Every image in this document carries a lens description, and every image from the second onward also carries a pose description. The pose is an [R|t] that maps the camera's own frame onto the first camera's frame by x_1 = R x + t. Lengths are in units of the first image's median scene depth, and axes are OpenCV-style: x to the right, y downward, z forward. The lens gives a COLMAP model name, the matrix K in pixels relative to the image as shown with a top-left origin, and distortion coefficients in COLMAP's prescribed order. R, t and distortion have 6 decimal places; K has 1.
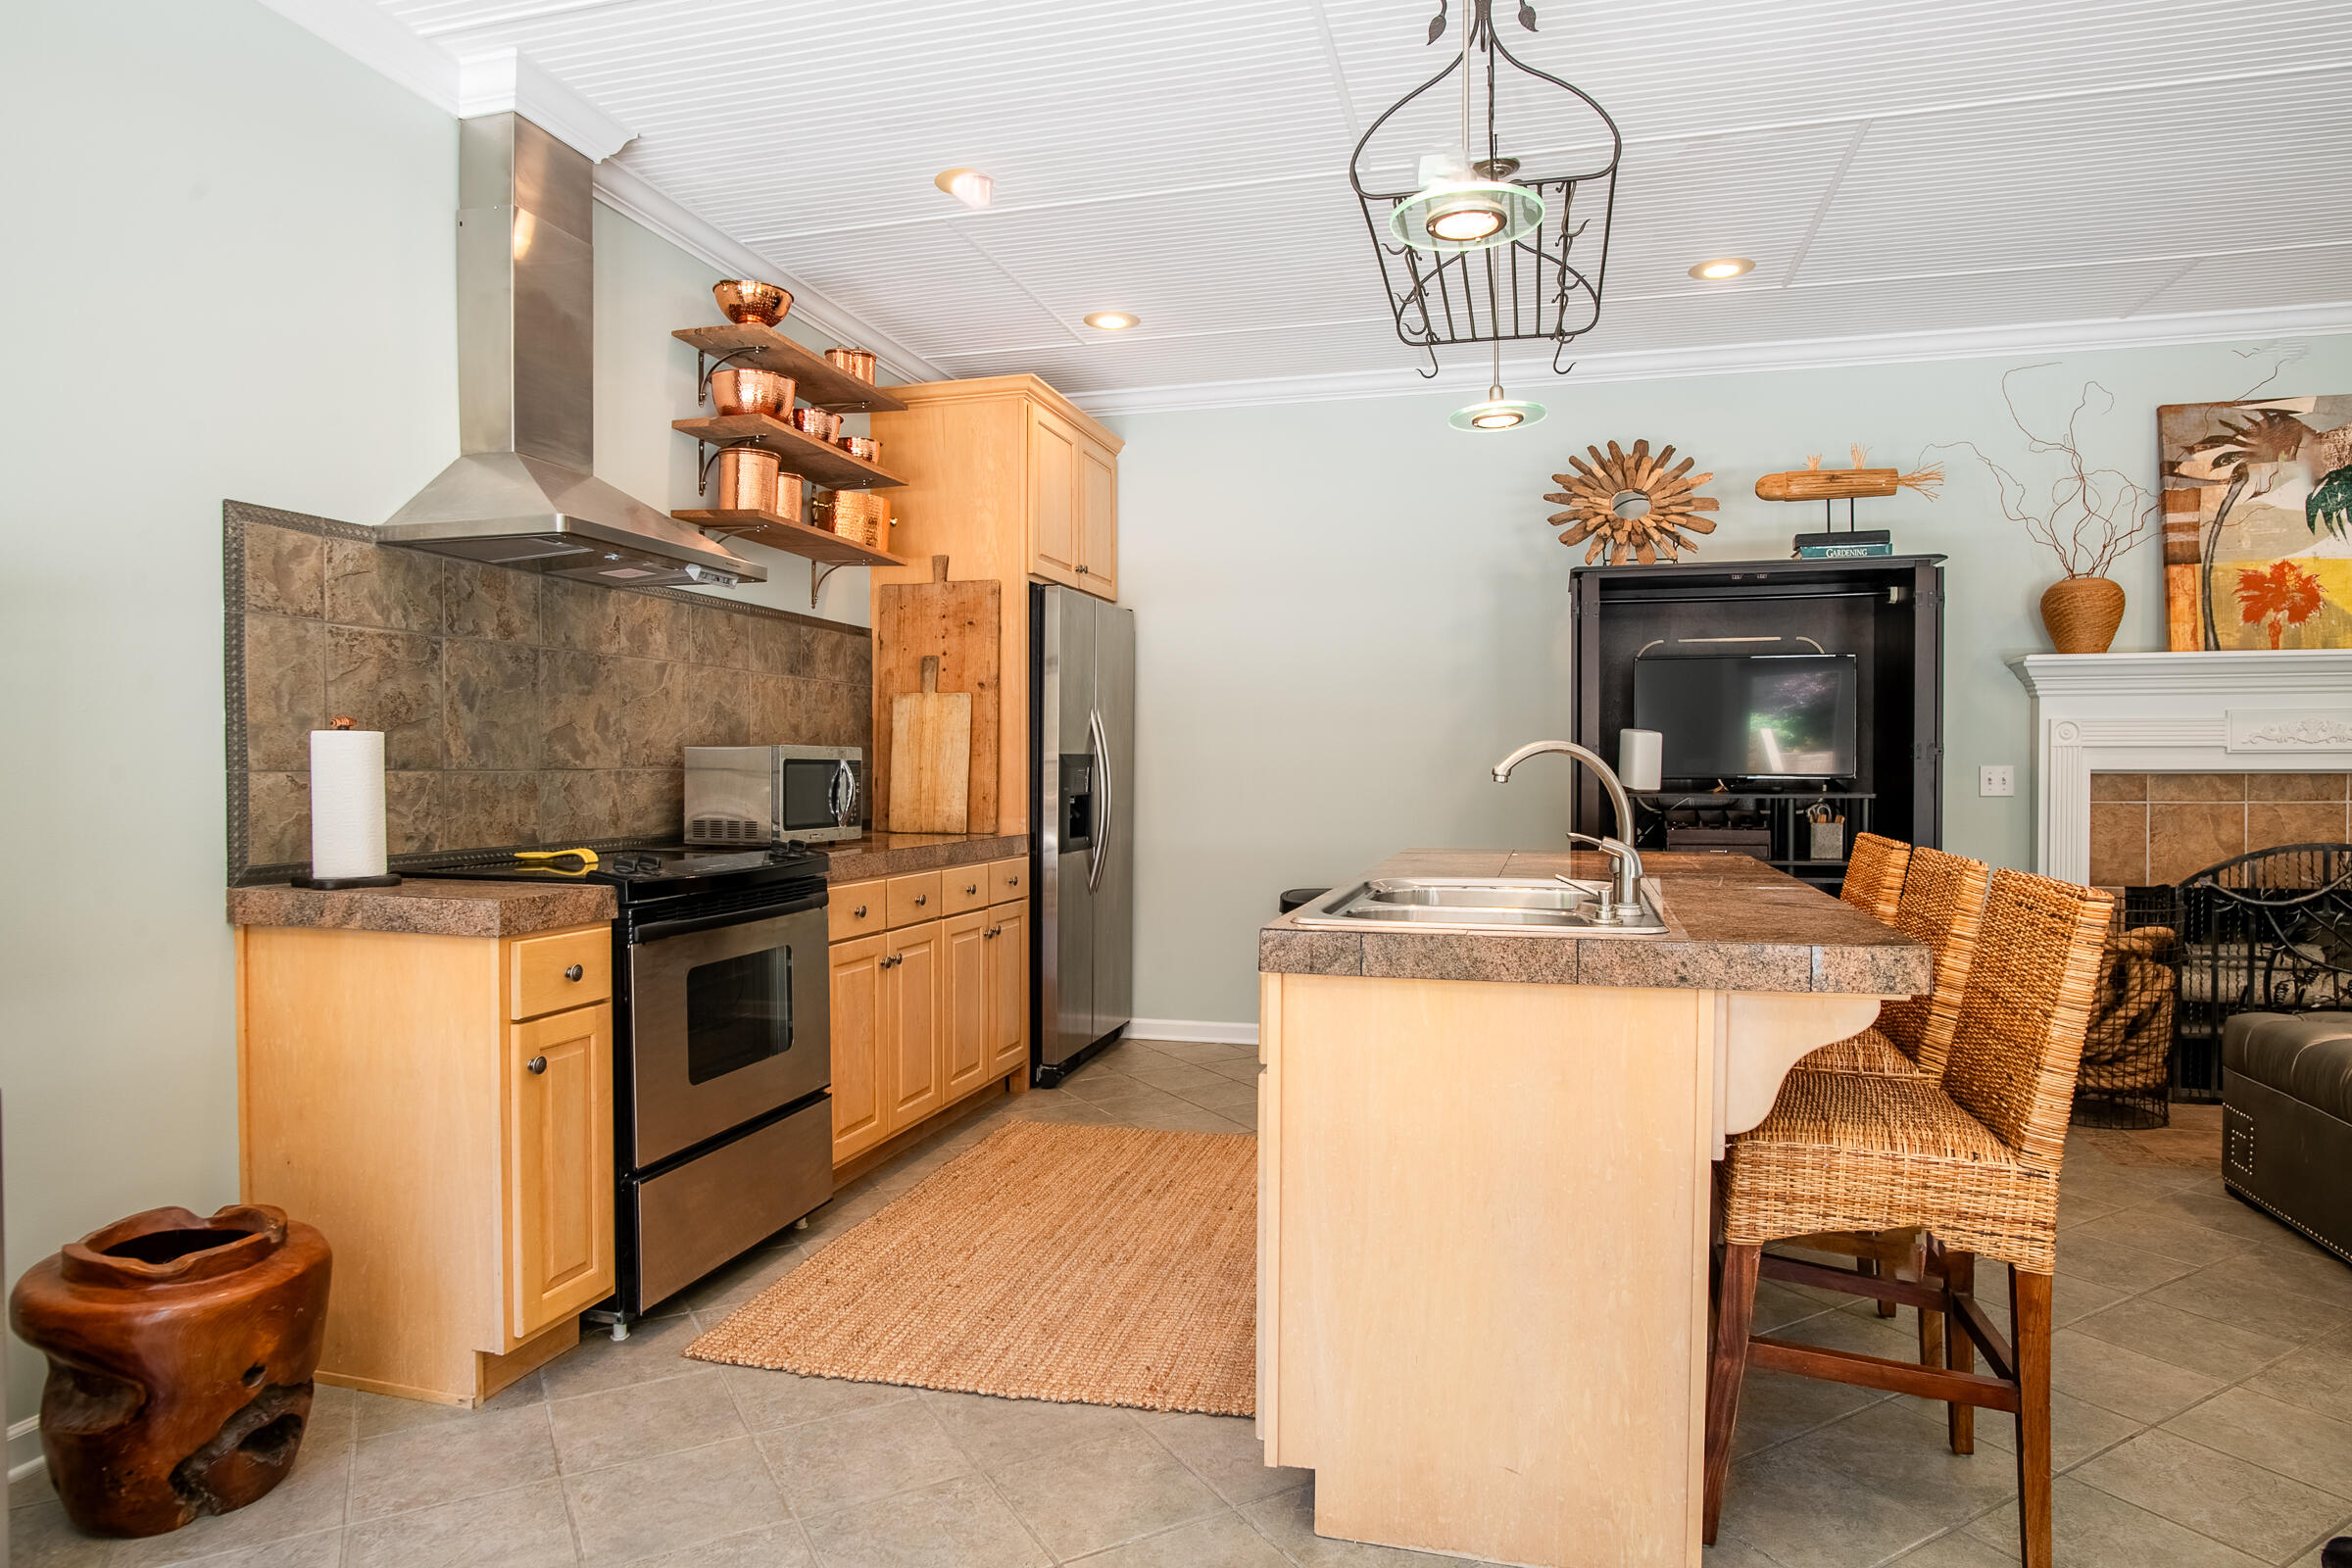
lens RADIAL K [[1356.8, 0, 1184.7], [0, 1356.8, 790.7], [0, 0, 1]] dist [-0.039794, 0.017517]
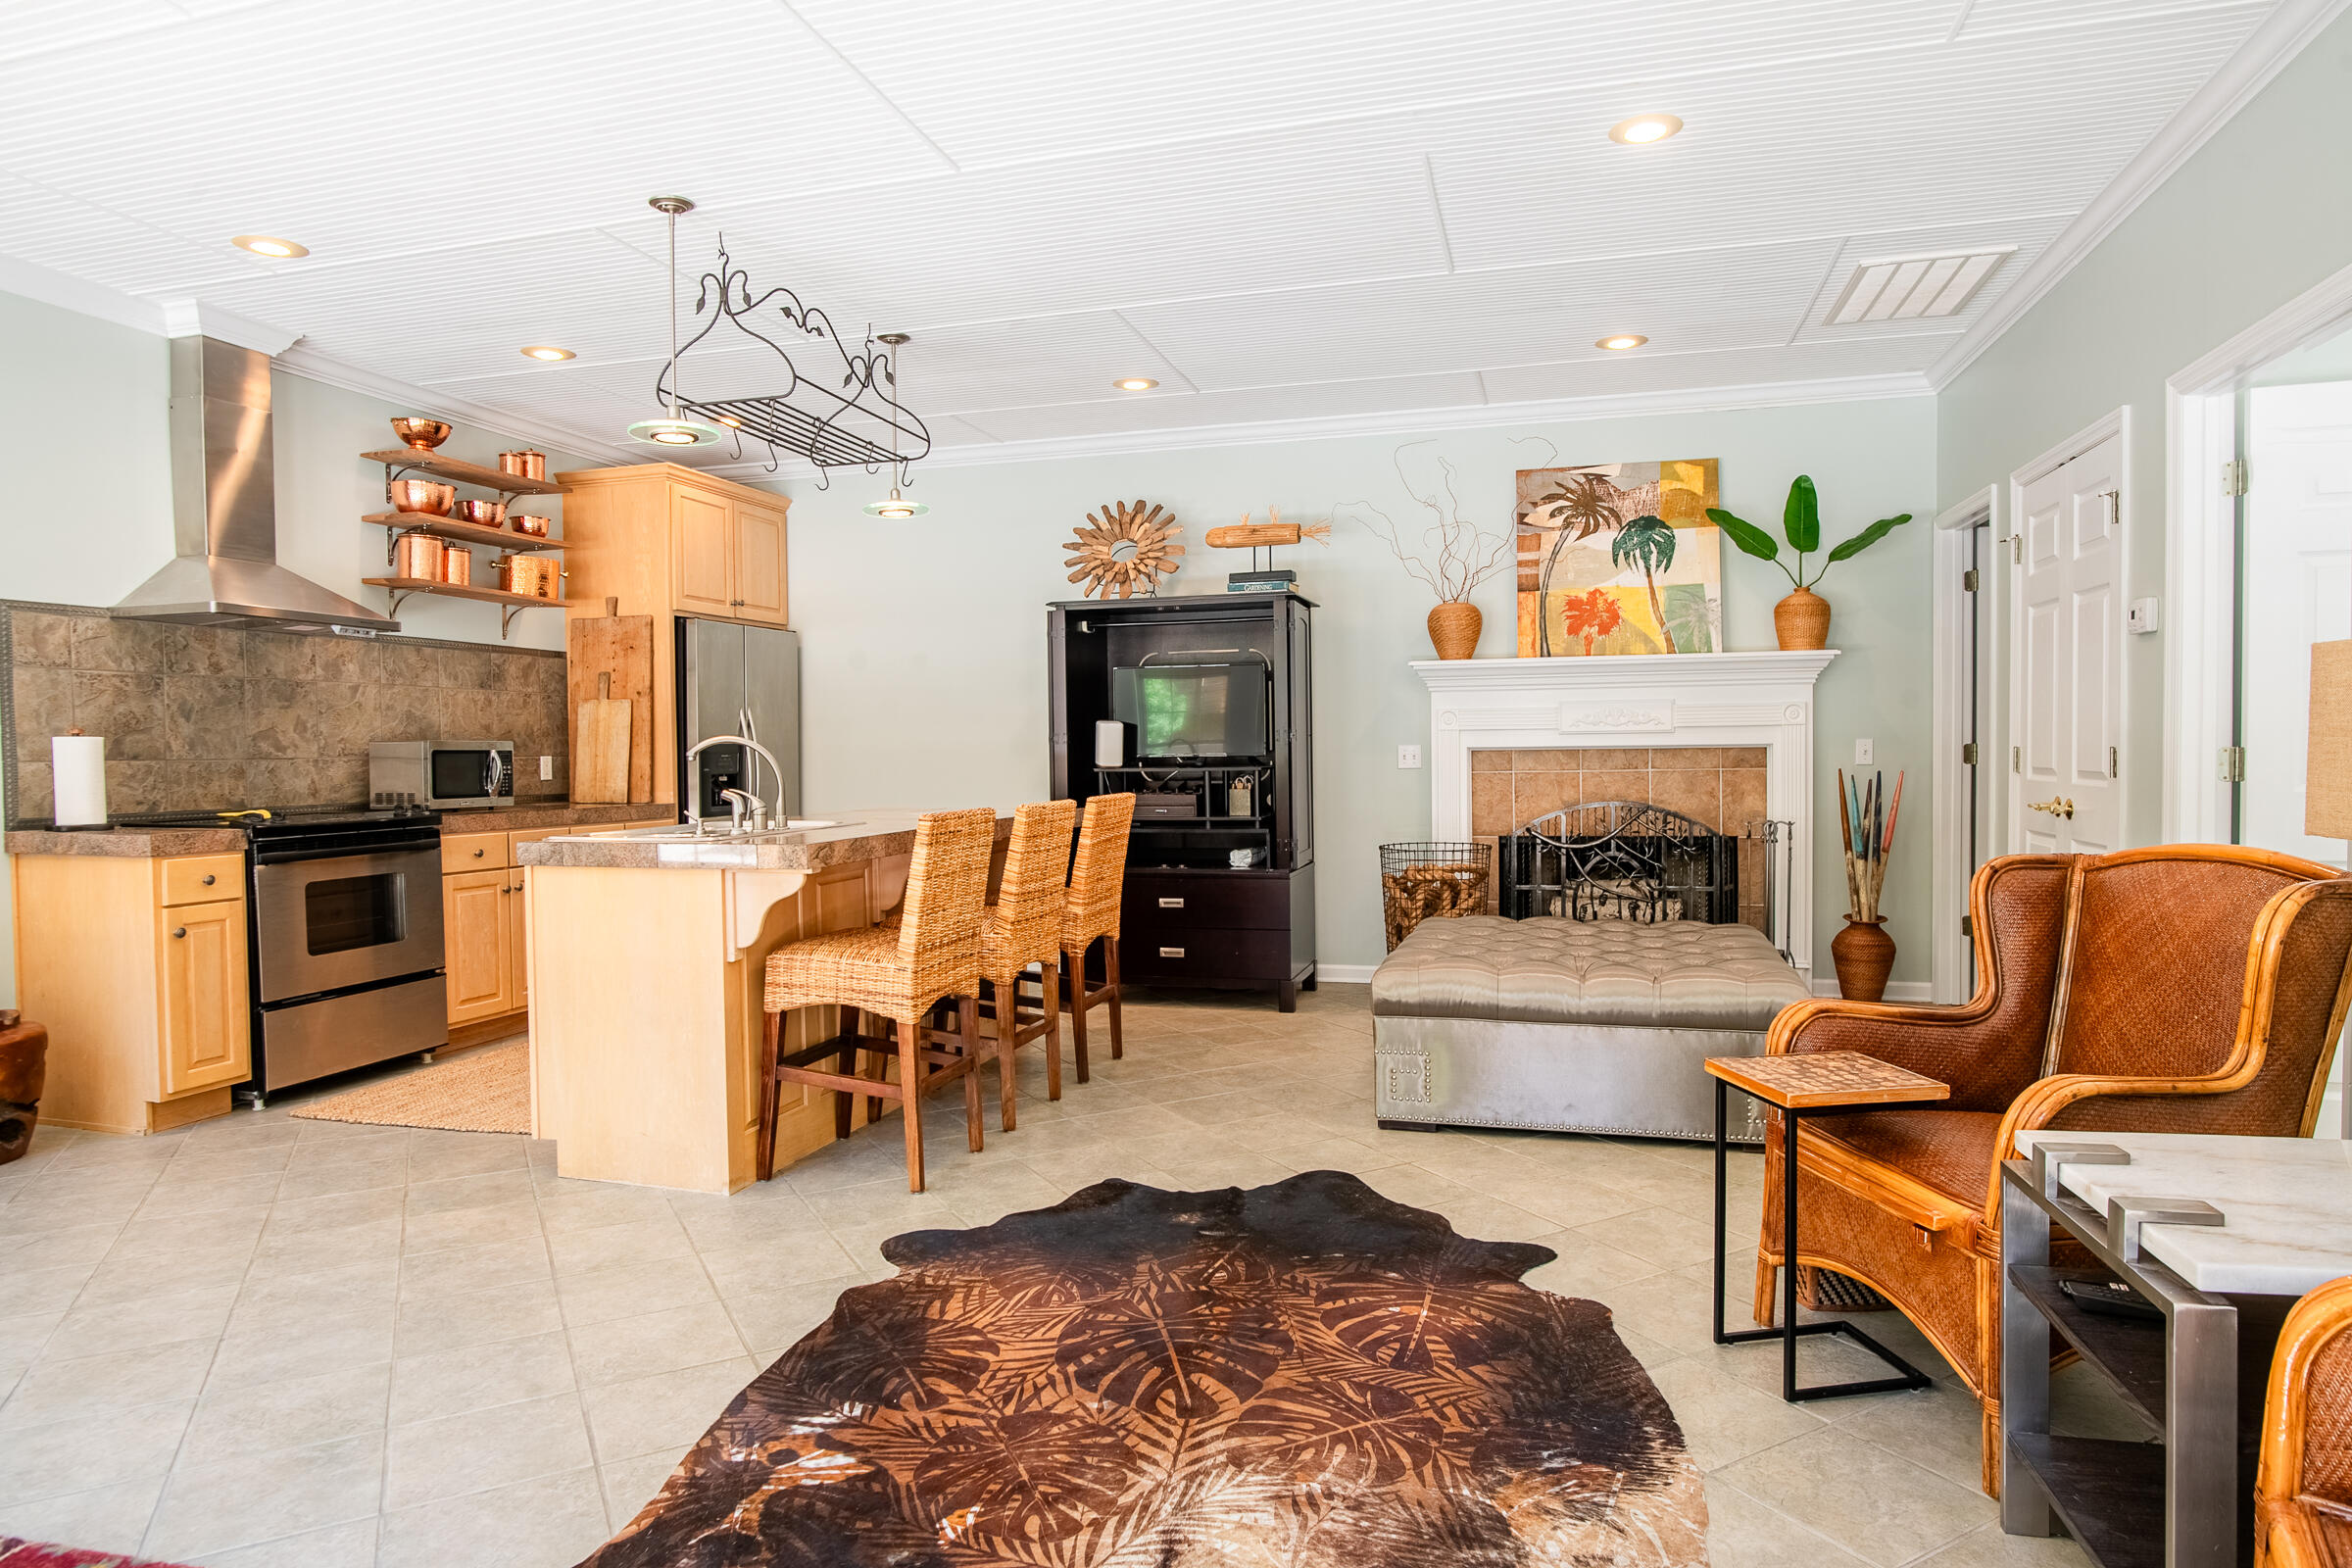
lens RADIAL K [[1356.8, 0, 1184.7], [0, 1356.8, 790.7], [0, 0, 1]] dist [-0.039794, 0.017517]
pose [[0.999838, -0.009325, -0.015367, 0.566594], [0.009504, 0.999887, 0.011610, 0.011835], [0.015257, -0.011754, 0.999815, -0.461108]]
